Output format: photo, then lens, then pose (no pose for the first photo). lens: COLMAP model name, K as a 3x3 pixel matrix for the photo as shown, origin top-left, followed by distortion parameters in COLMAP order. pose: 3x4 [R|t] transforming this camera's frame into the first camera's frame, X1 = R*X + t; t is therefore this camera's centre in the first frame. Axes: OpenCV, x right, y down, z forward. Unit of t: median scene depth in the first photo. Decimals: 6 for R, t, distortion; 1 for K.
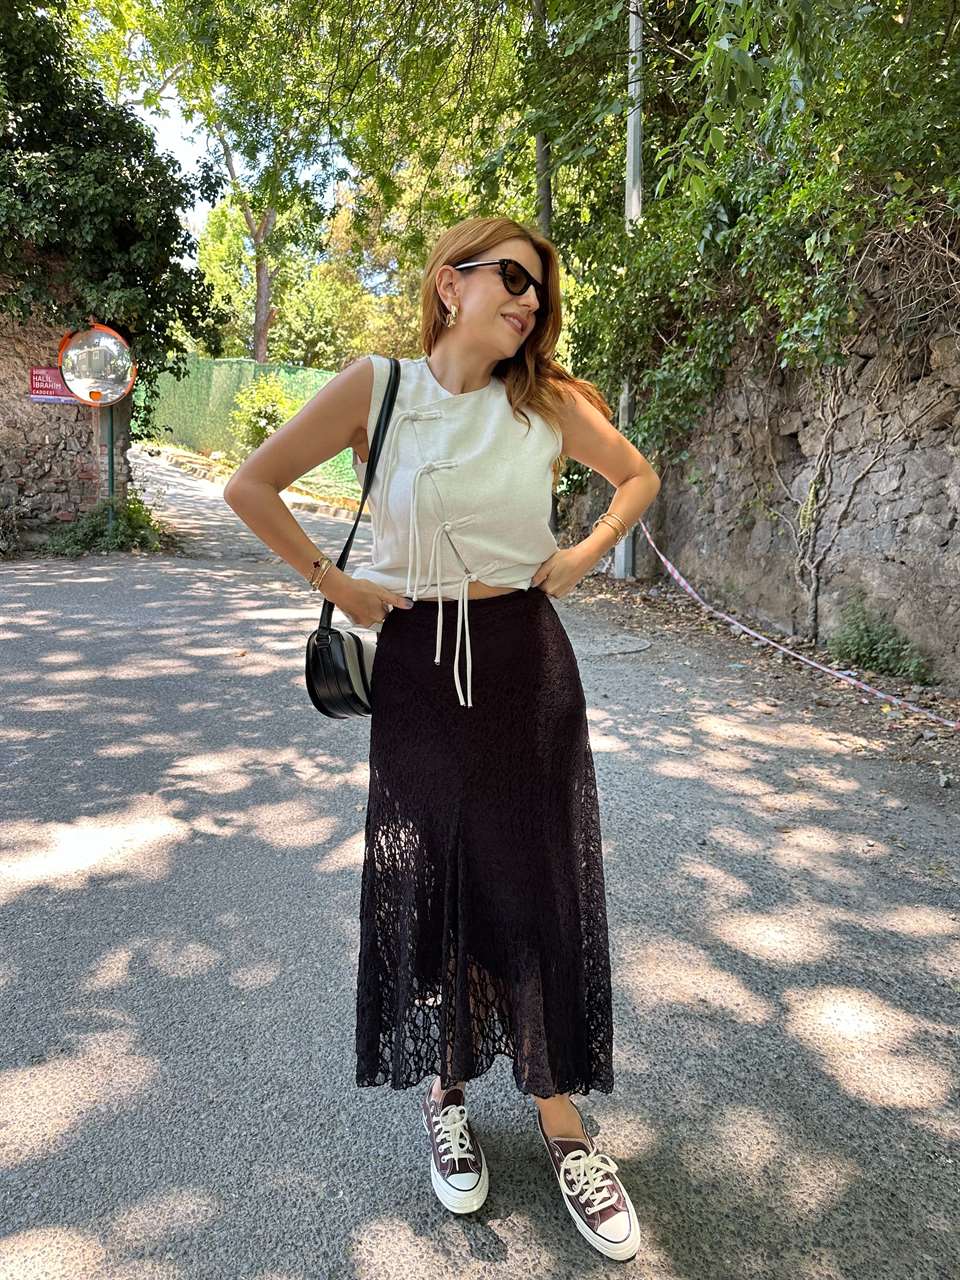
lens RADIAL K [[926.9, 0, 476.6], [0, 926.9, 631.9], [0, 0, 1]] dist [0.026626, -0.039875]
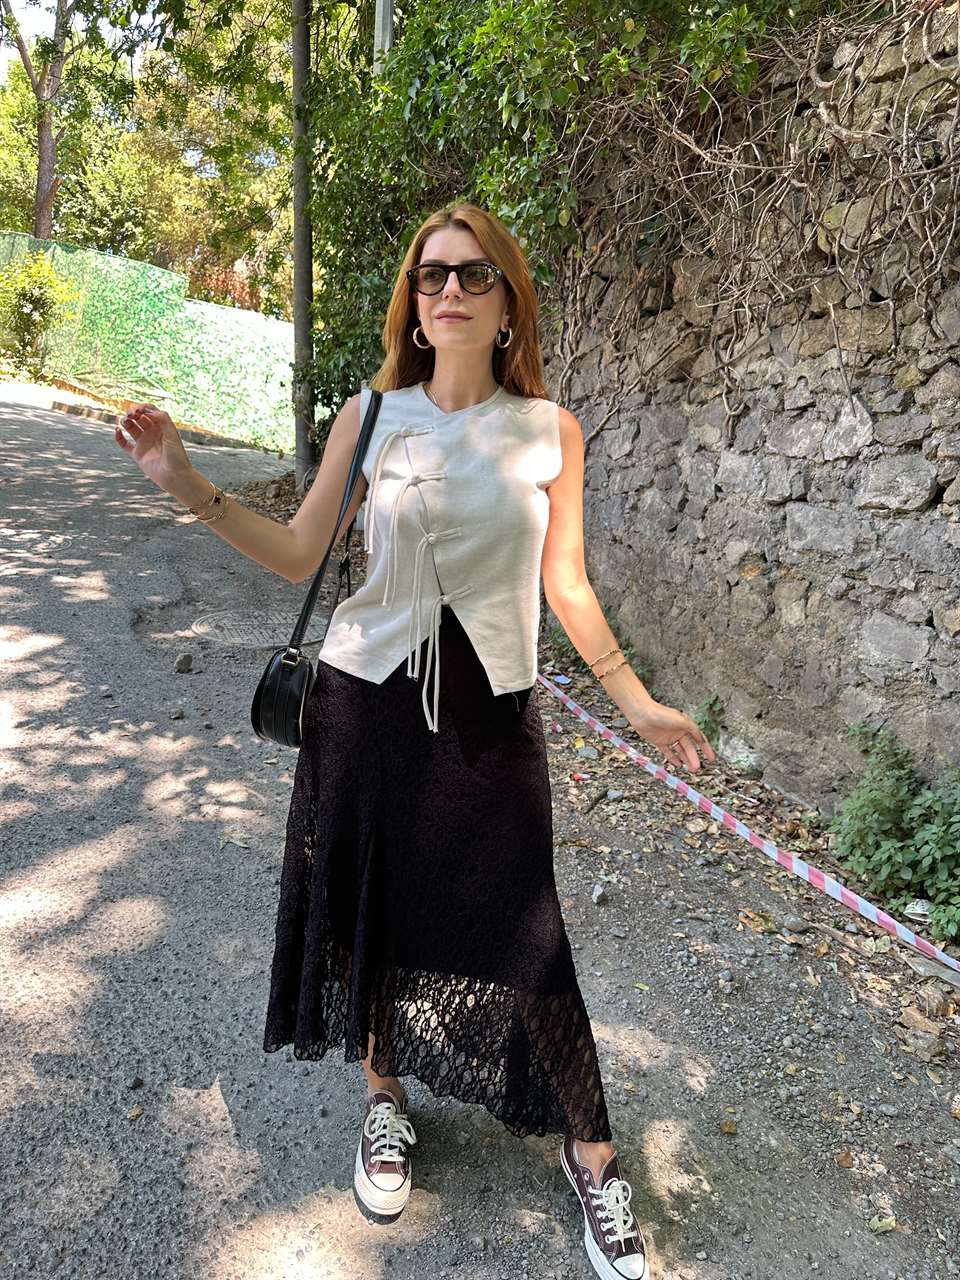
lens RADIAL K [[926.9, 0, 476.0], [0, 926.9, 631.9], [0, 0, 1]] dist [0.026626, -0.039875]
pose [[0.984775, 0.026929, 0.171736, 0.179324], [-0.041861, 0.995592, 0.083929, -0.058637], [-0.168719, -0.089841, 0.981561, 0.214449]]
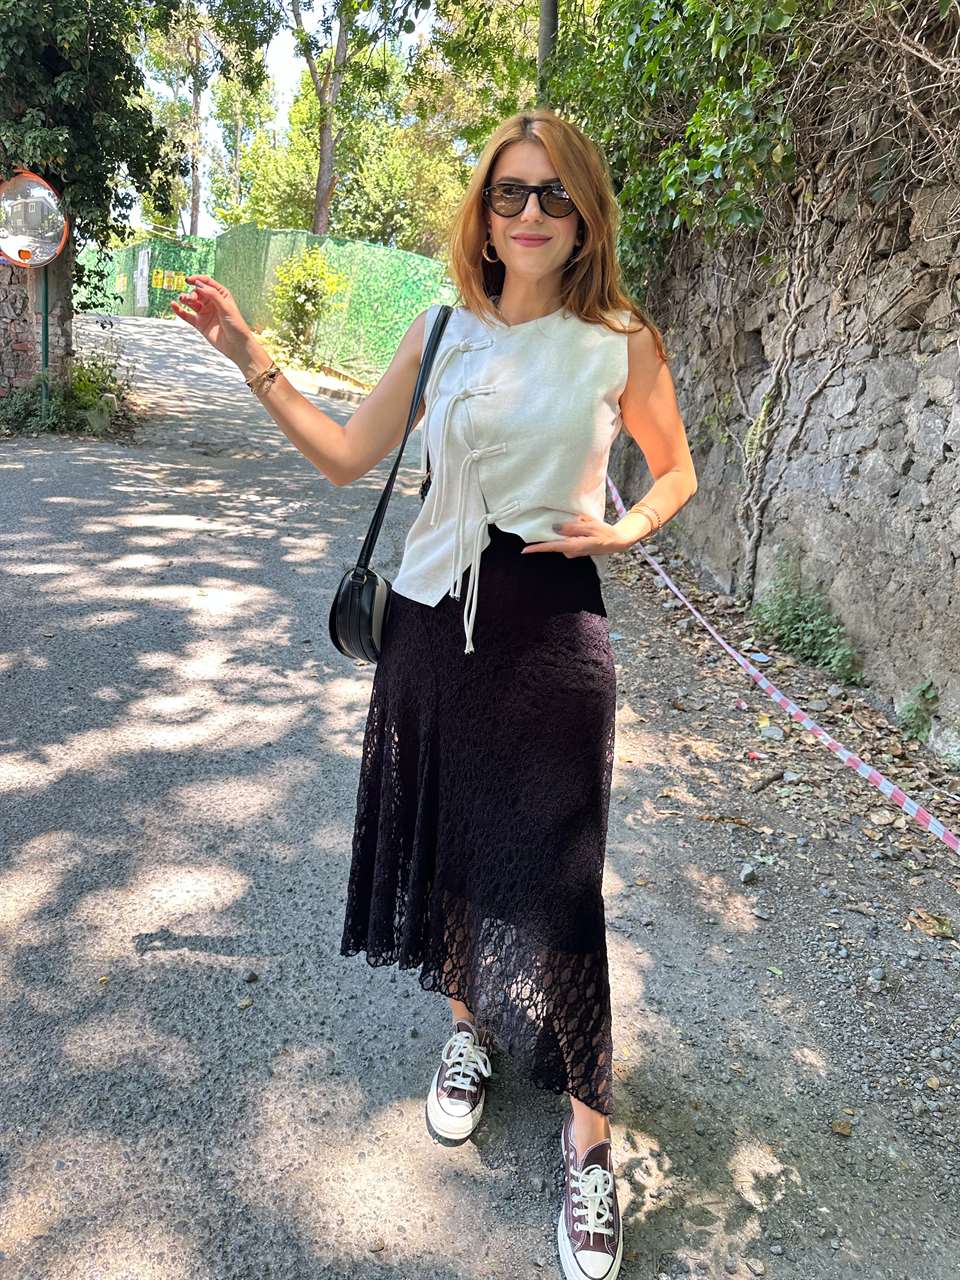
lens RADIAL K [[926.9, 0, 460.2], [0, 926.9, 637.2], [0, 0, 1]] dist [0.026626, -0.039875]
pose [[0.991658, 0.078314, -0.102377, 0.224212], [-0.065787, 0.990533, 0.120486, -0.044570], [0.110843, -0.112746, 0.987422, 0.216413]]
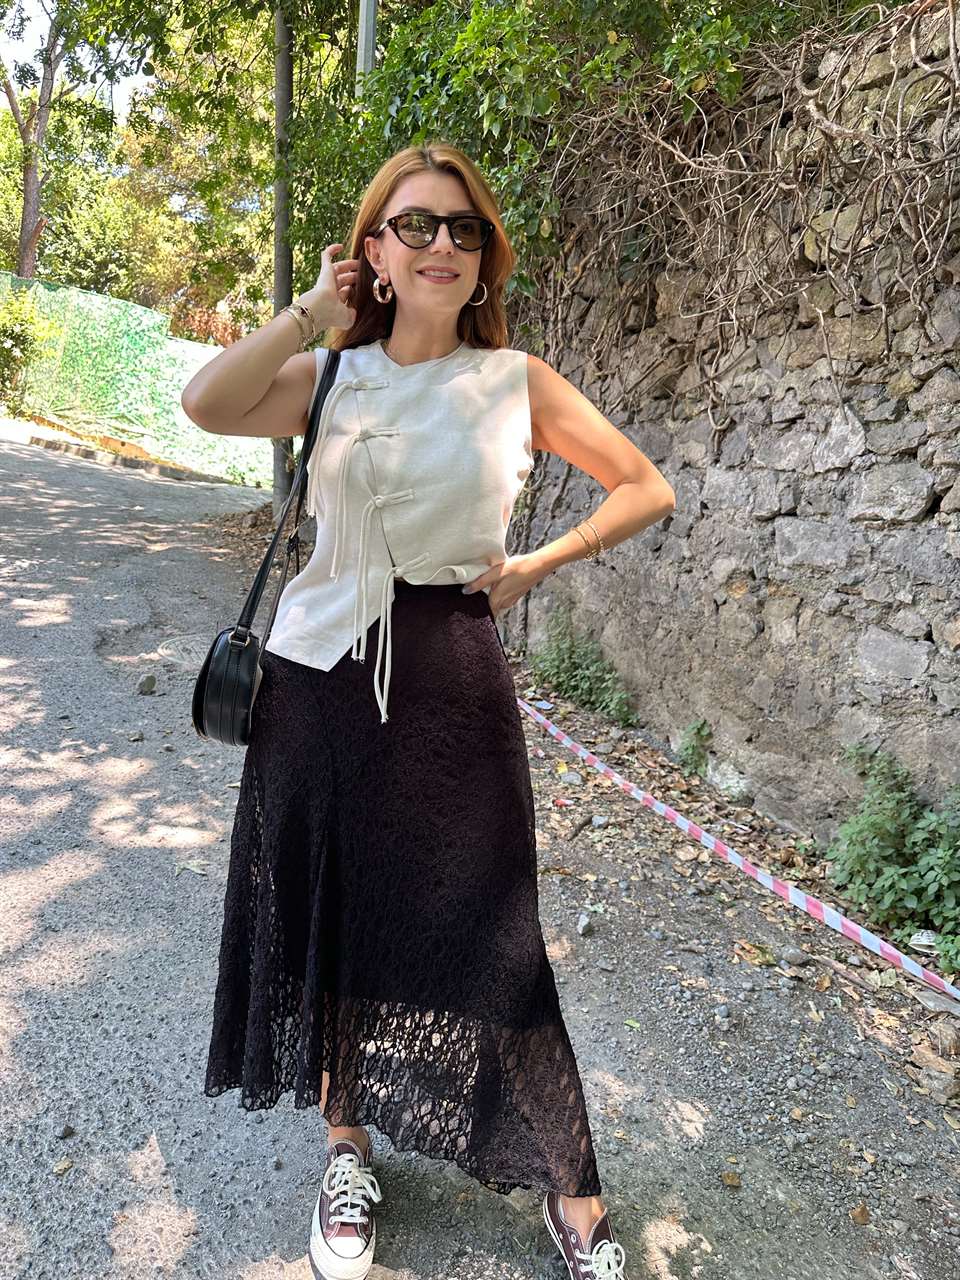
lens RADIAL K [[926.9, 0, 473.2], [0, 926.9, 630.3], [0, 0, 1]] dist [0.026626, -0.039875]
pose [[0.981206, 0.039724, 0.188832, 0.185334], [-0.047300, 0.998240, 0.035785, -0.041609], [-0.187078, -0.044044, 0.981357, 0.239133]]
